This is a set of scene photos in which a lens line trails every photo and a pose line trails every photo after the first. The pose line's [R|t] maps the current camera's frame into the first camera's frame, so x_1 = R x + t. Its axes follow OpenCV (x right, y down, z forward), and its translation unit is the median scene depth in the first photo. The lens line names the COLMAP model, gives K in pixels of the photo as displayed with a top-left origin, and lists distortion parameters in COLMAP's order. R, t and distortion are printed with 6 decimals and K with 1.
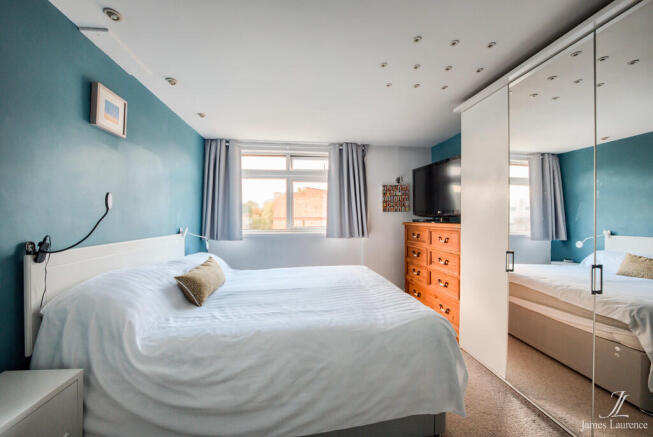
lens RADIAL K [[229.6, 0, 312.8], [0, 229.6, 218.8], [0, 0, 1]] dist [-0.014882, 0.000152]
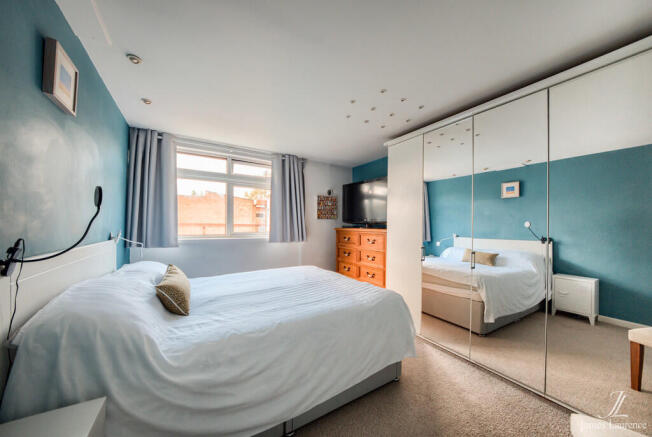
lens RADIAL K [[224.6, 0, 314.3], [0, 224.6, 225.7], [0, 0, 1]] dist [-0.016249, -0.000112]
pose [[0.909097, 0.011238, 0.416433, -0.190852], [-0.010824, 0.999936, -0.003356, 0.007918], [-0.416444, -0.001457, 0.909160, -0.017465]]
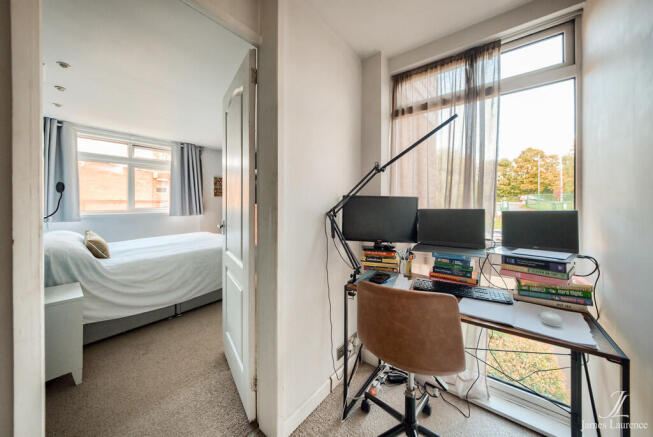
lens RADIAL K [[233.8, 0, 301.1], [0, 233.8, 202.9], [0, 0, 1]] dist [-0.000810, -0.000048]
pose [[0.745840, 0.002211, 0.666121, -0.271481], [-0.003642, 0.999993, 0.000758, 0.008107], [-0.666115, -0.002991, 0.745843, -0.459011]]
